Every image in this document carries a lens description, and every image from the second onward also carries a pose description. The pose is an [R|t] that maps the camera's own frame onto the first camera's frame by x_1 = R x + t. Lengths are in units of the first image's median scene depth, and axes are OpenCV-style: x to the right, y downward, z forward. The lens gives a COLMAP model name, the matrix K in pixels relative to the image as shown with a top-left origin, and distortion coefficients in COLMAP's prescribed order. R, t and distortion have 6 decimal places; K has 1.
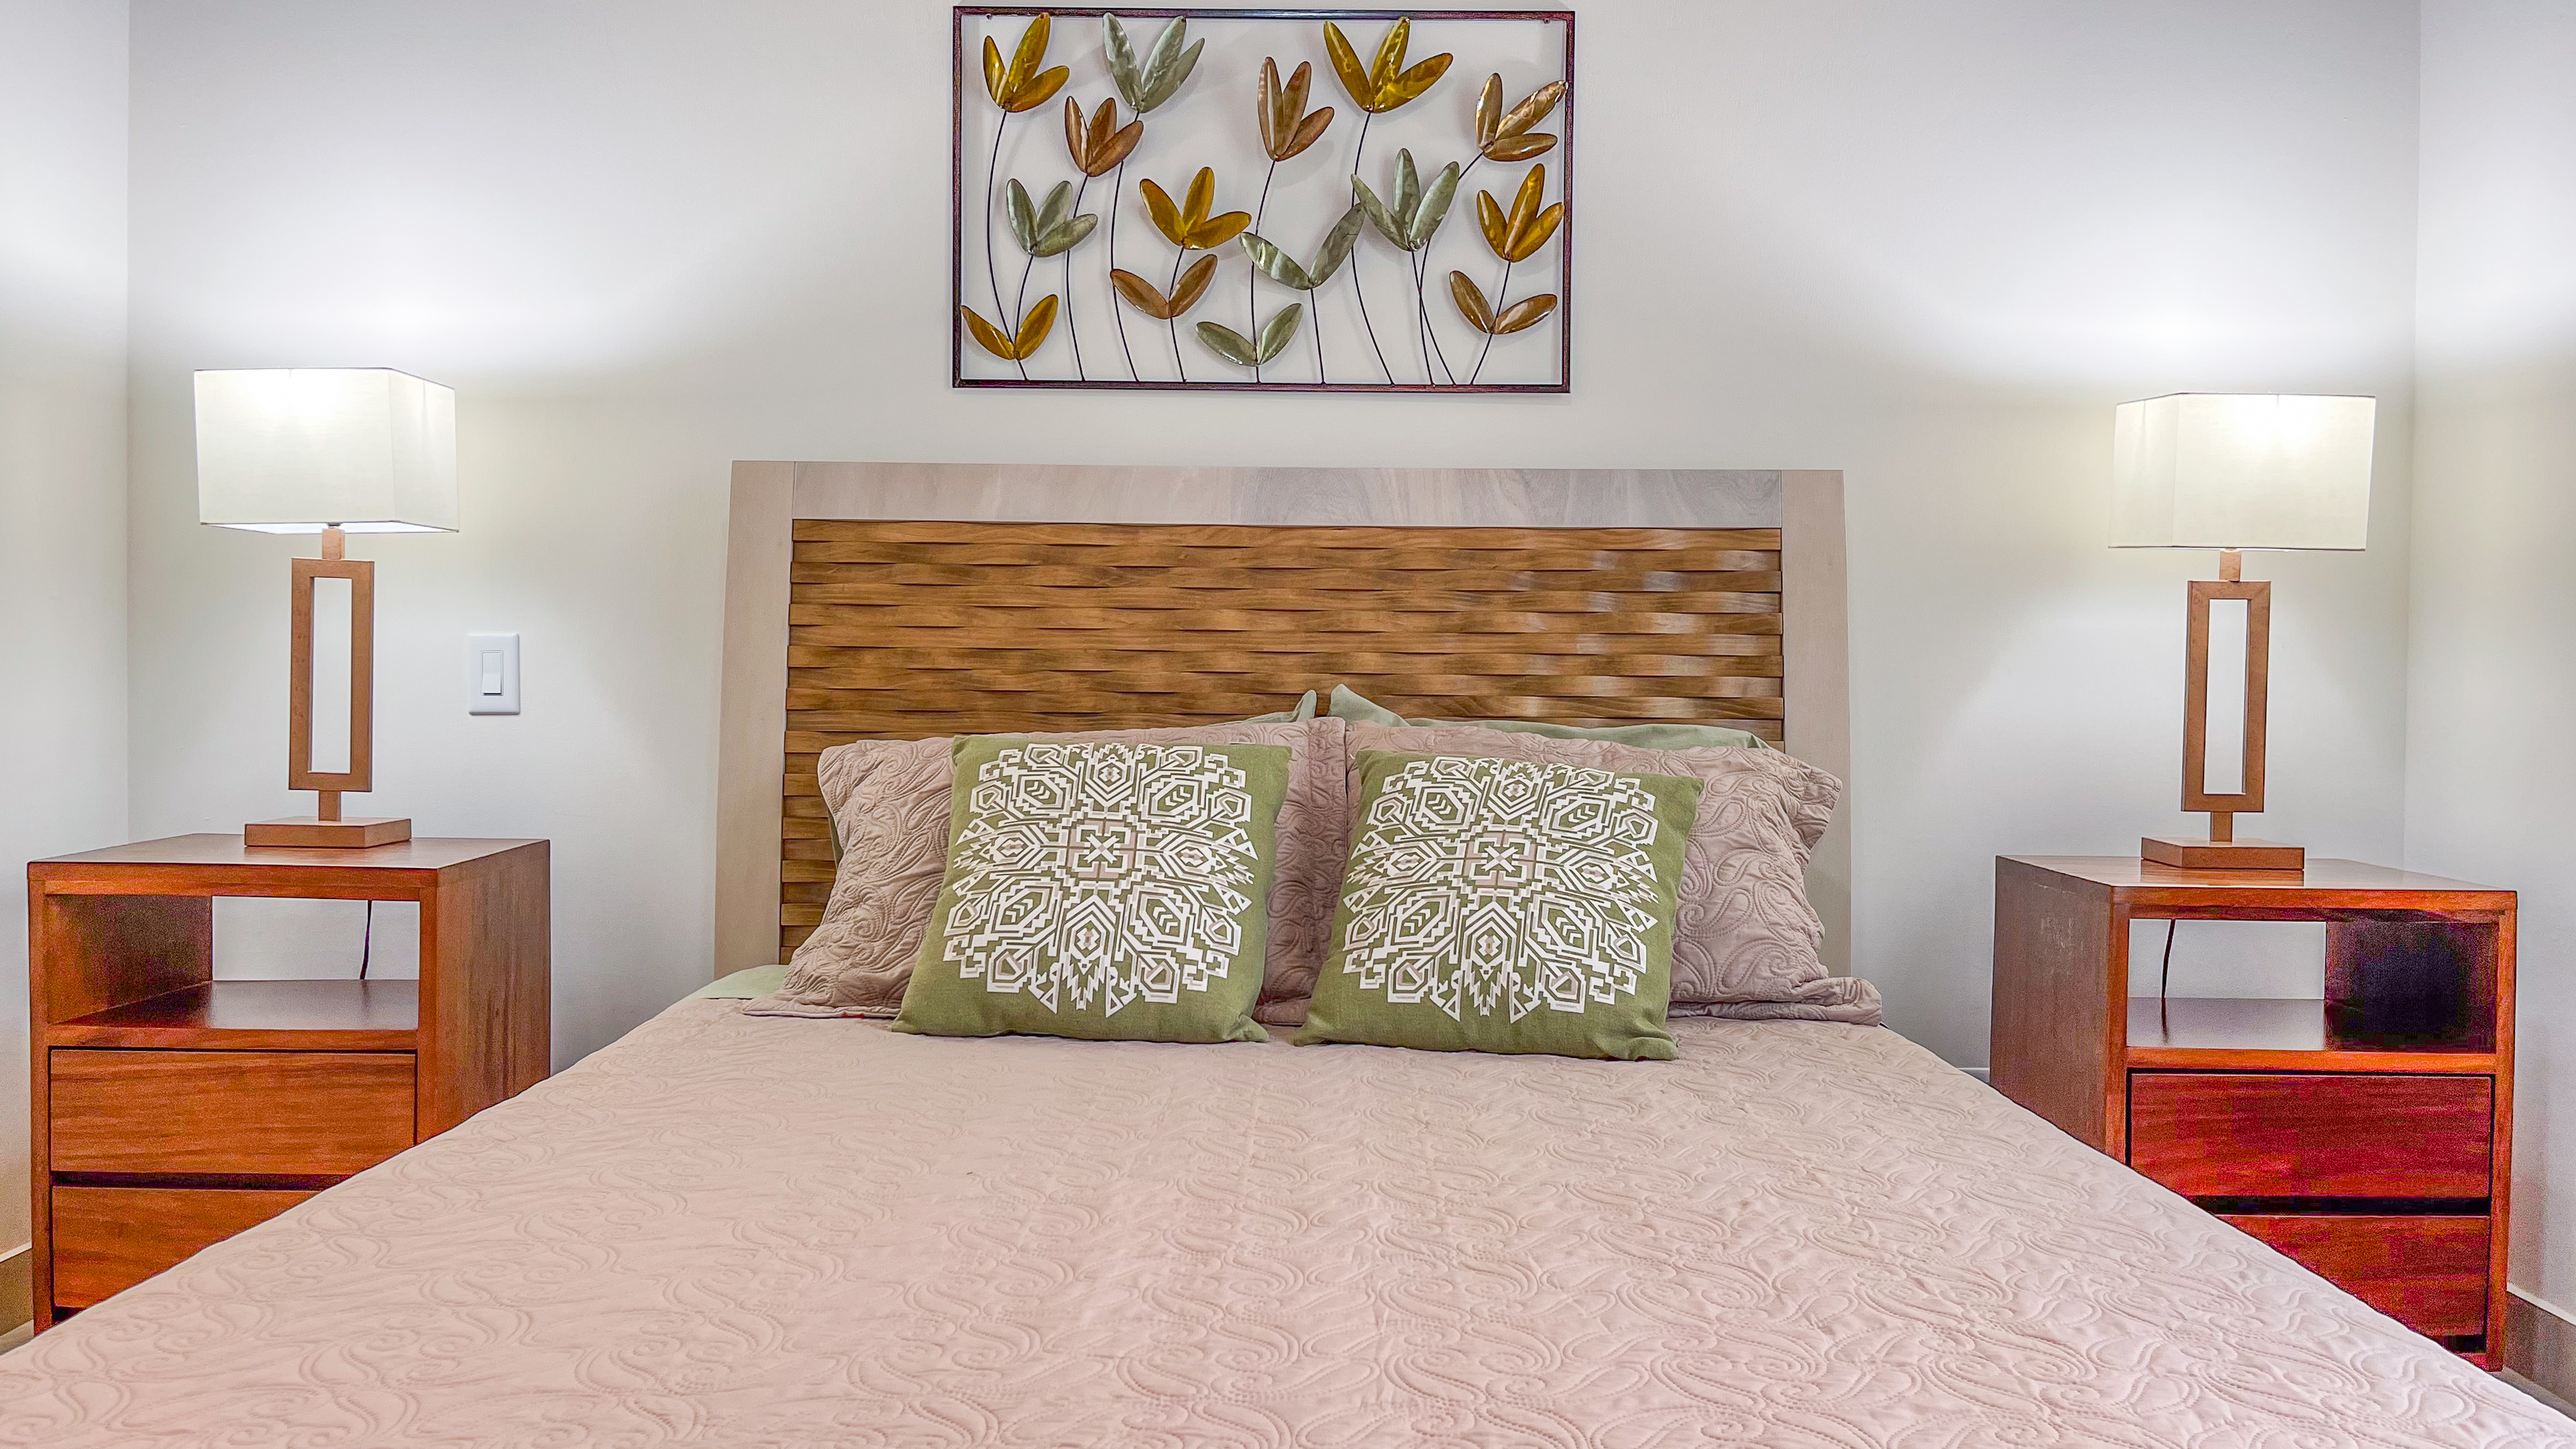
lens RADIAL K [[1956.3, 0, 1291.2], [0, 1956.3, 727.7], [0, 0, 1]] dist [0.053320, -0.046319]
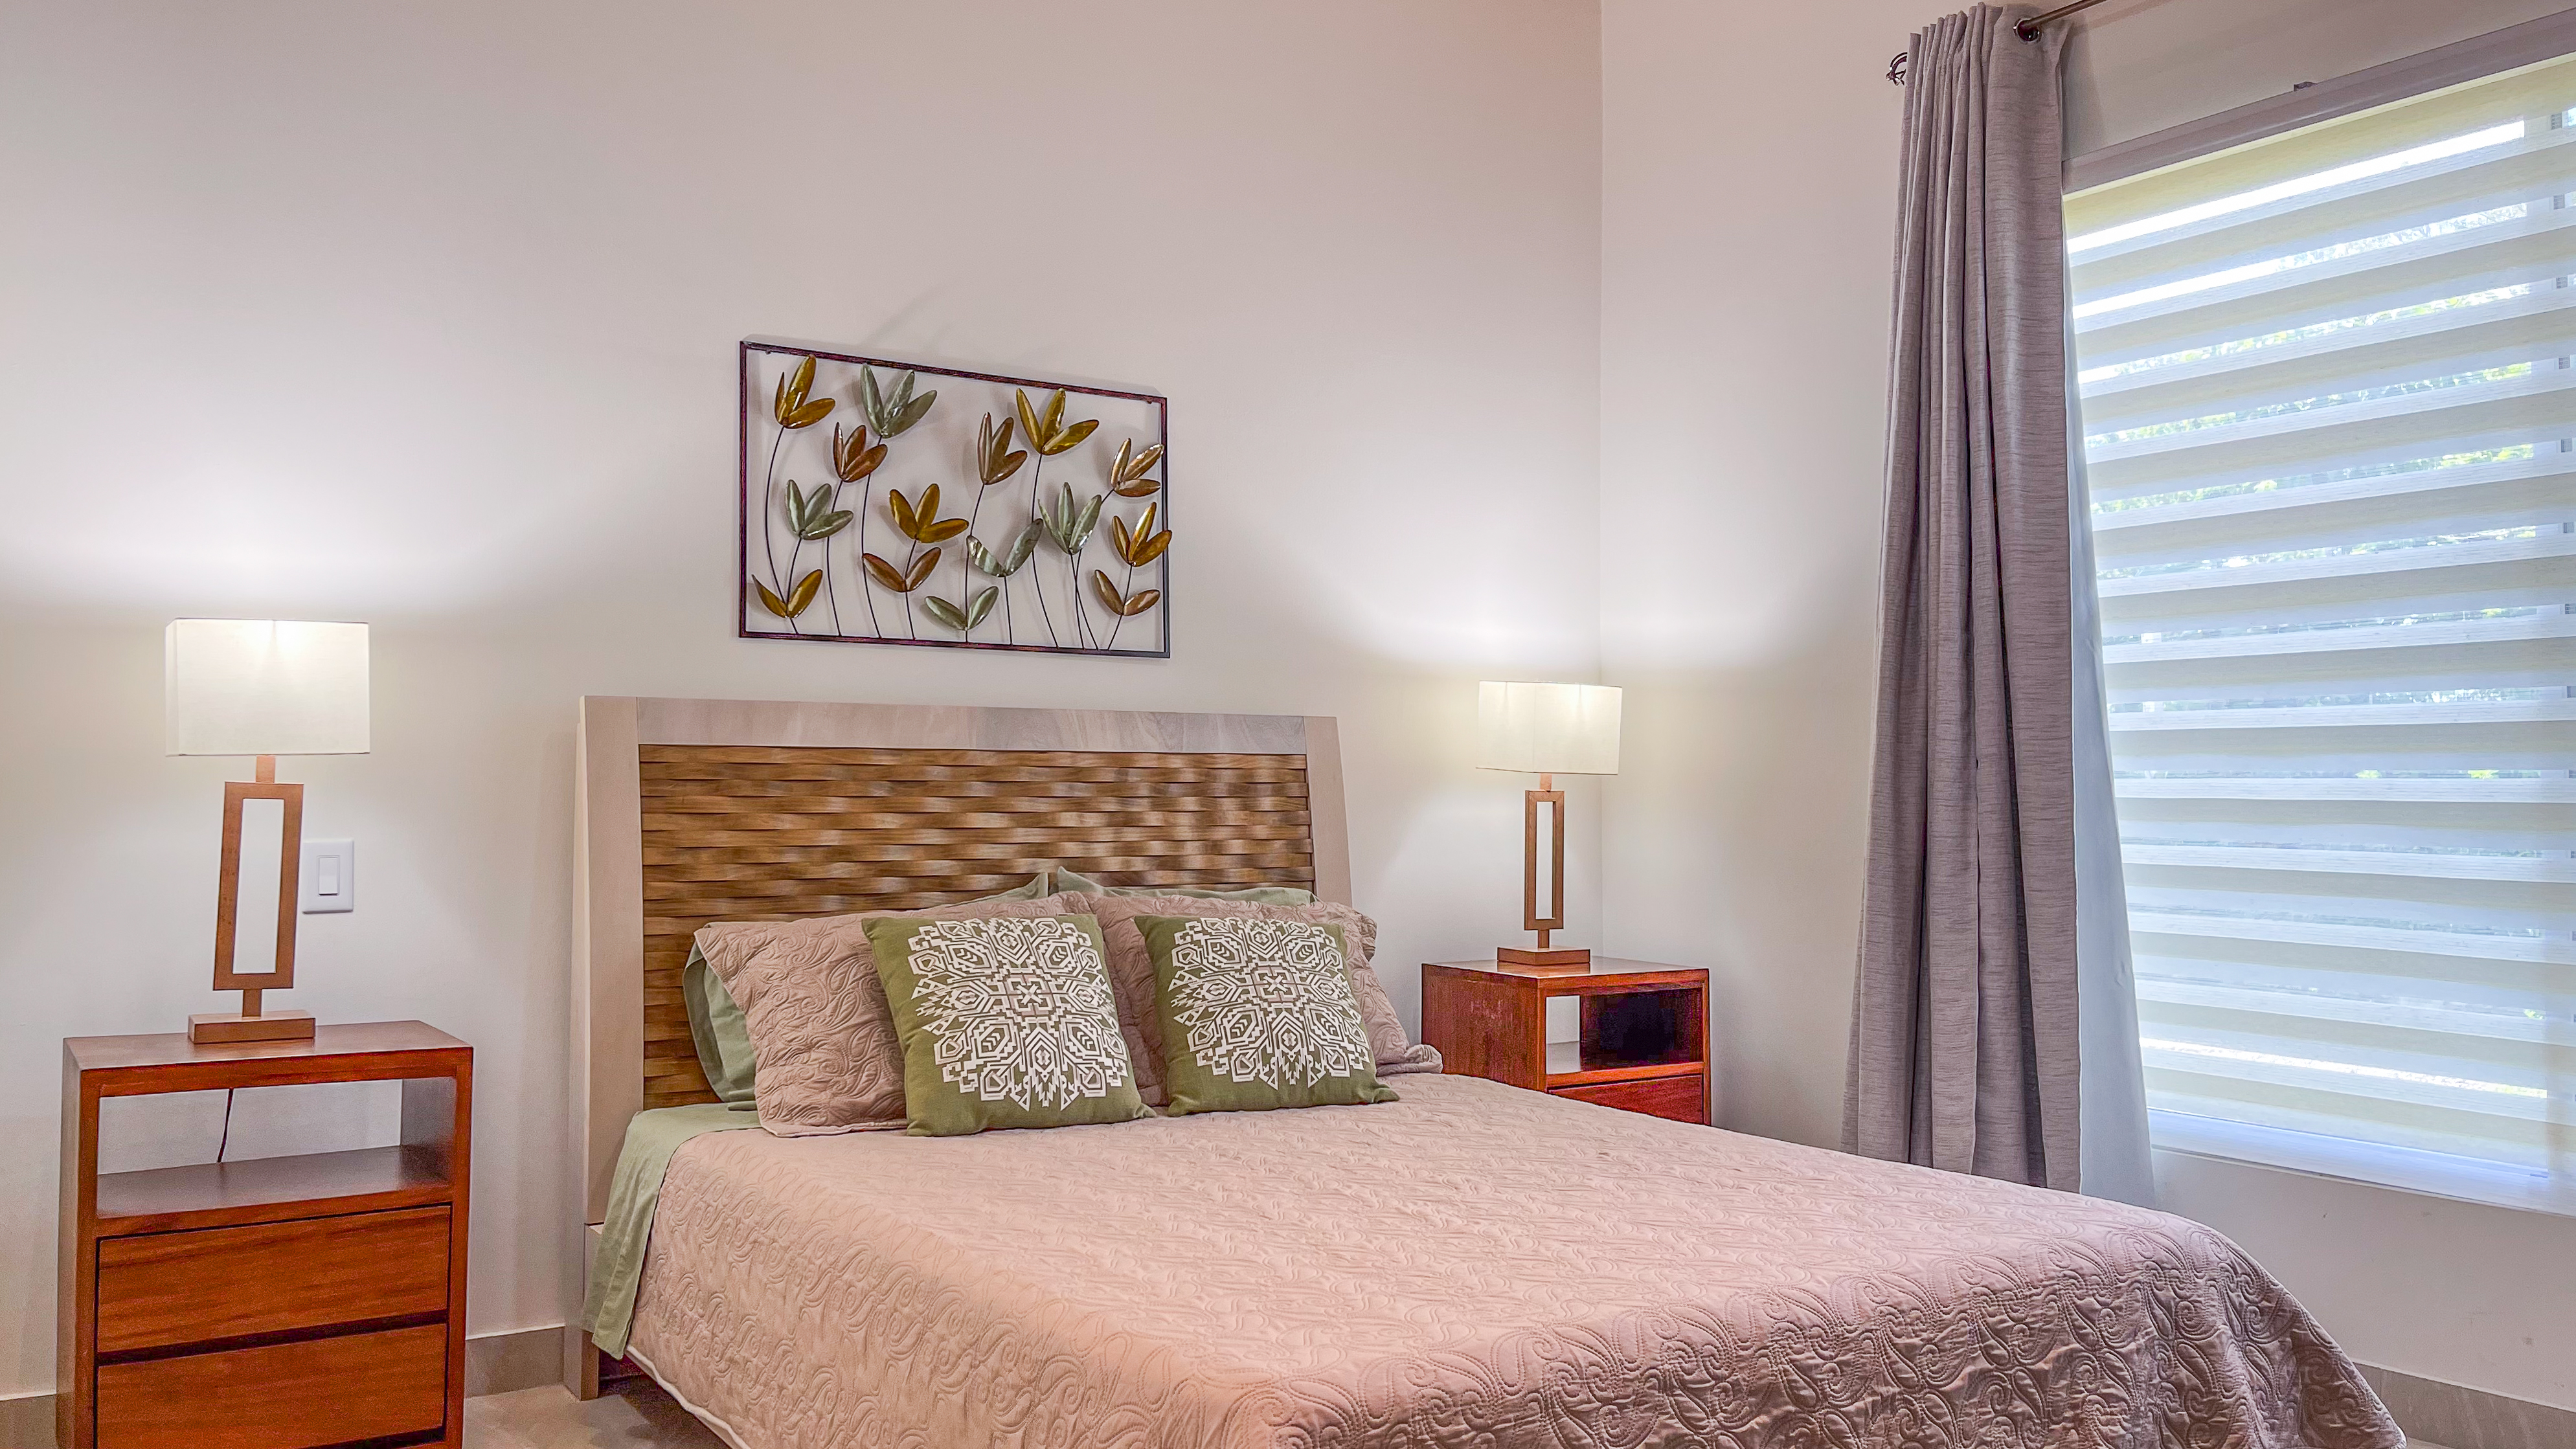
lens RADIAL K [[1956.1, 0, 1273.9], [0, 1956.1, 732.3], [0, 0, 1]] dist [0.053320, -0.046319]
pose [[0.838742, 0.009474, 0.544446, -0.592184], [0.019672, 0.998669, -0.047683, -0.047064], [-0.544173, 0.050704, 0.837439, -0.251534]]
